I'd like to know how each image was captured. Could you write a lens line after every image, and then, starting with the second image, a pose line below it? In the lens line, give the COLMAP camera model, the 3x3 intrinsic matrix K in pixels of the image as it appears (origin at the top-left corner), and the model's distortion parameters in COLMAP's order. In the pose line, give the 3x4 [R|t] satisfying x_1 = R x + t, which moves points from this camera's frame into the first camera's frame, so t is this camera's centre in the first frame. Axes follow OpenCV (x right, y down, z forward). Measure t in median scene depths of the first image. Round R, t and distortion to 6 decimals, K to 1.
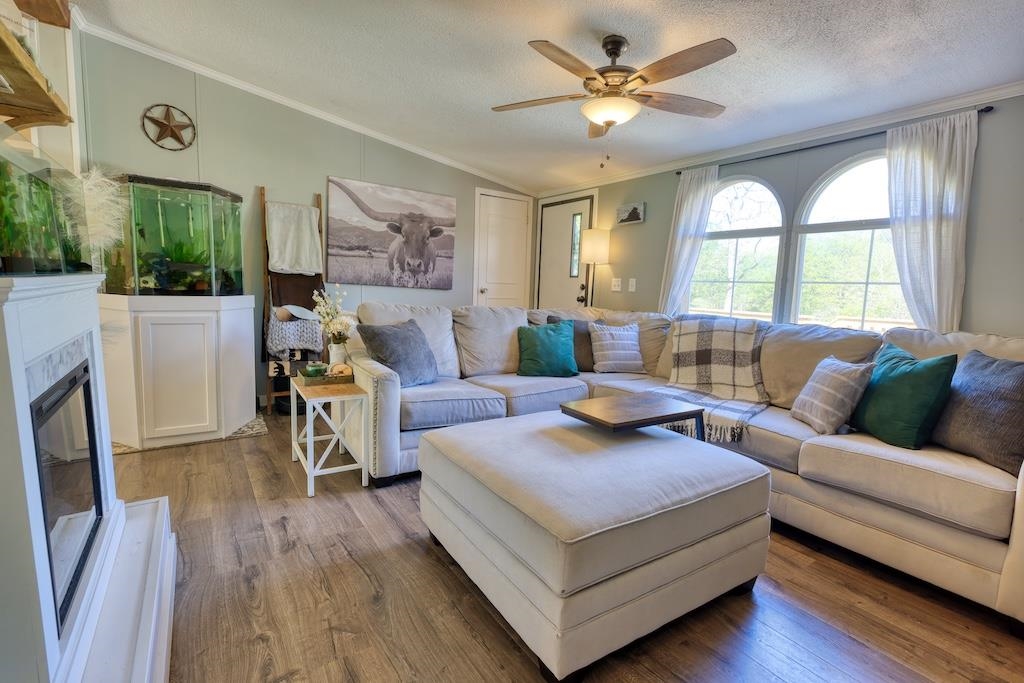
lens RADIAL K [[473.4, 0, 509.6], [0, 473.4, 340.6], [0, 0, 1]] dist [-0.000390, 0.001450]
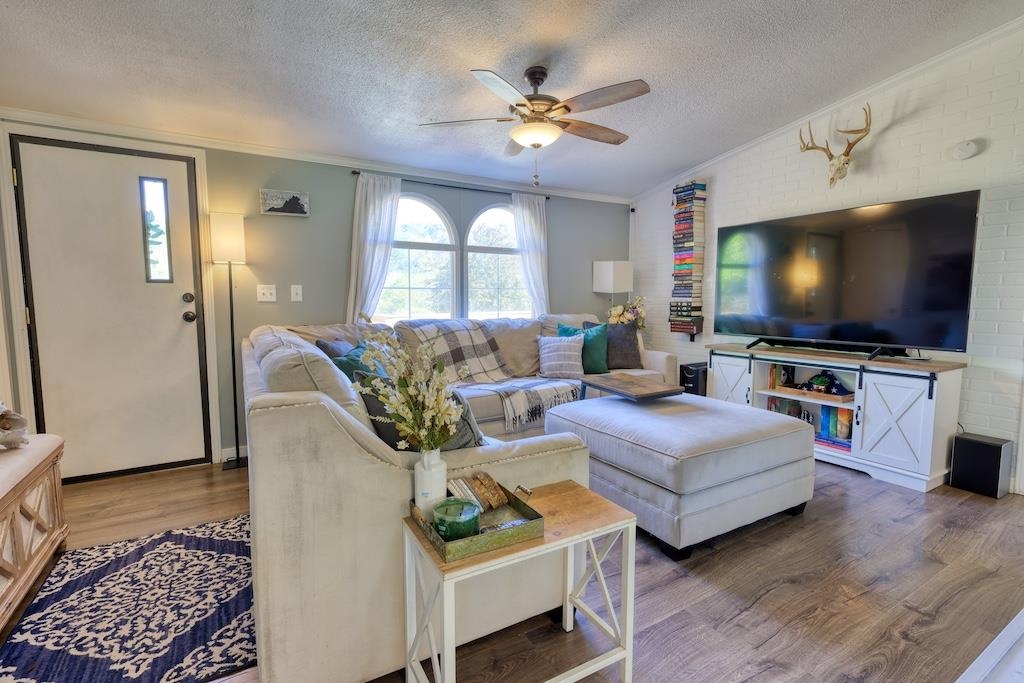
lens RADIAL K [[473.4, 0, 509.6], [0, 473.4, 340.6], [0, 0, 1]] dist [-0.000390, 0.001450]
pose [[0.045284, -0.127100, 0.990856, -0.716005], [0.120166, 0.985364, 0.120904, -0.123629], [-0.991720, 0.113592, 0.059895, 0.813440]]
